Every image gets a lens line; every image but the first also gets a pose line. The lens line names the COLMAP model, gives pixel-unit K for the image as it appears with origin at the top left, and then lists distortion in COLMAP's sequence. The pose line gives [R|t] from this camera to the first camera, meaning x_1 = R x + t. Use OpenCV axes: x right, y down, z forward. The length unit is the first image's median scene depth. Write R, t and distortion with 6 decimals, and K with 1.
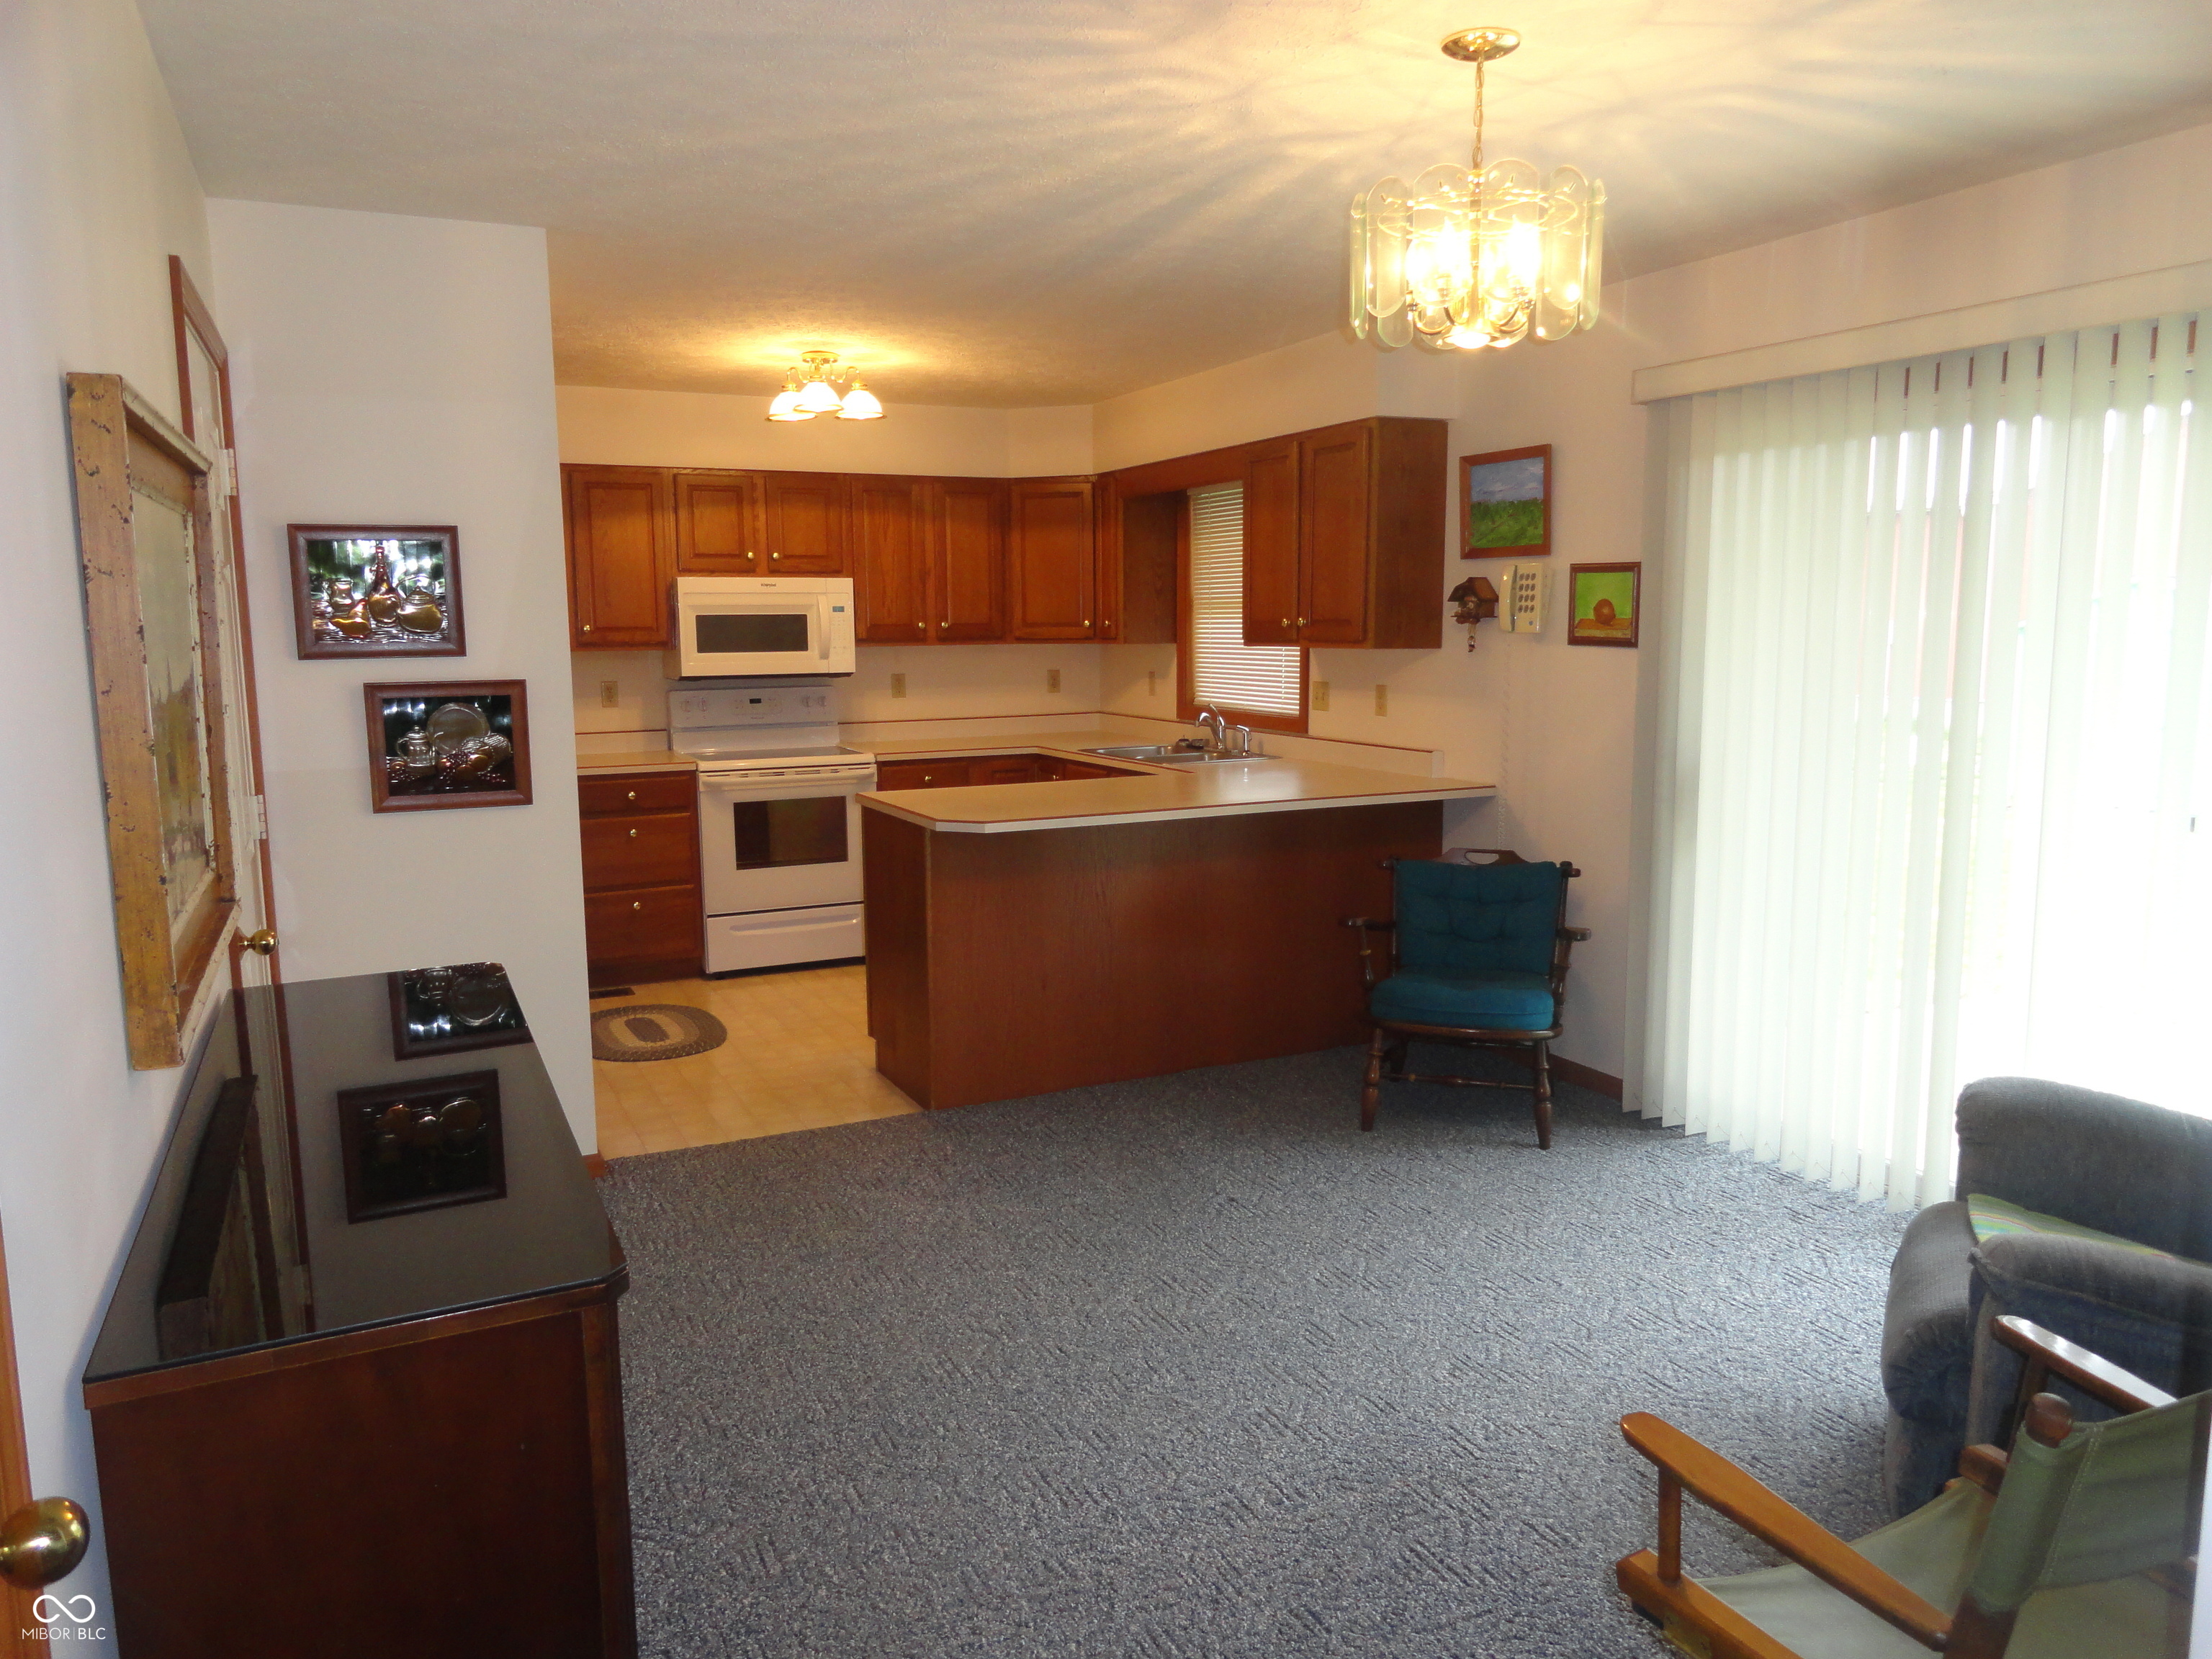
lens RADIAL K [[1547.1, 0, 1106.4], [0, 1547.1, 833.8], [0, 0, 1]] dist [0.036957, 0.003158]
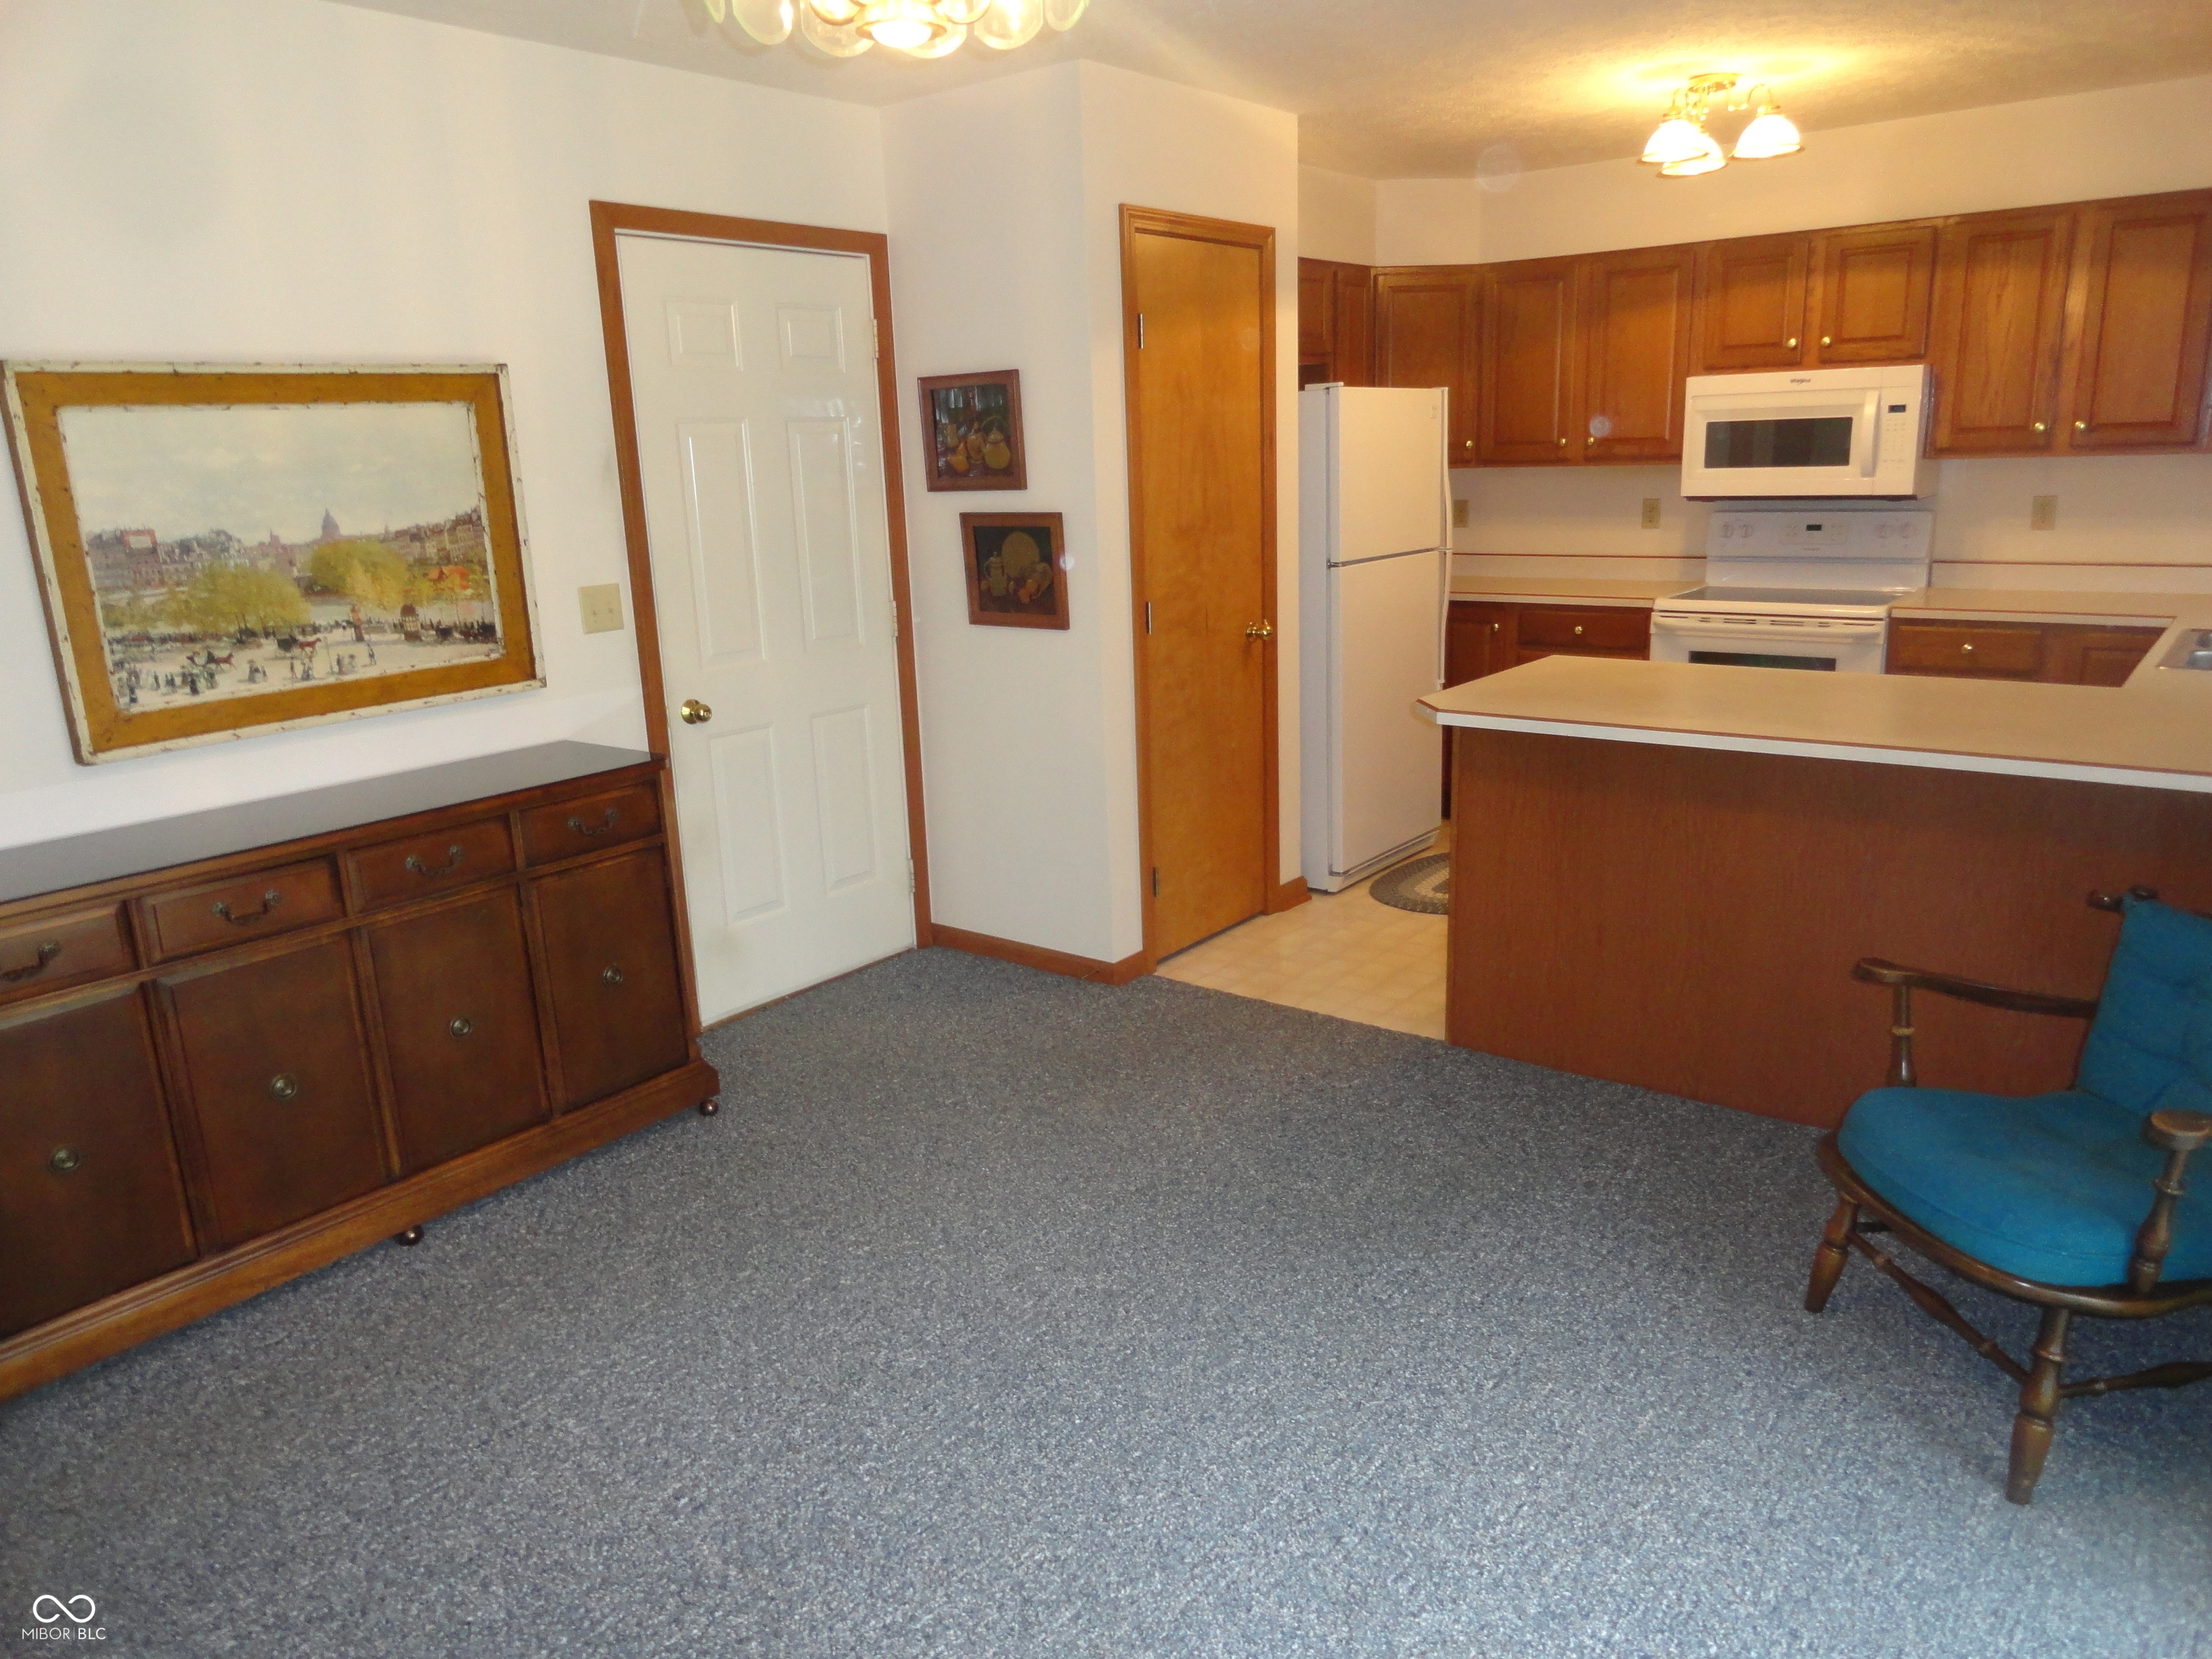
lens RADIAL K [[1547.1, 0, 1106.0], [0, 1547.1, 823.3], [0, 0, 1]] dist [0.036957, 0.003158]
pose [[0.449835, 0.214470, -0.866978, 0.361253], [-0.097164, 0.976729, 0.191206, -0.057846], [0.887811, -0.001772, 0.460205, 0.317355]]
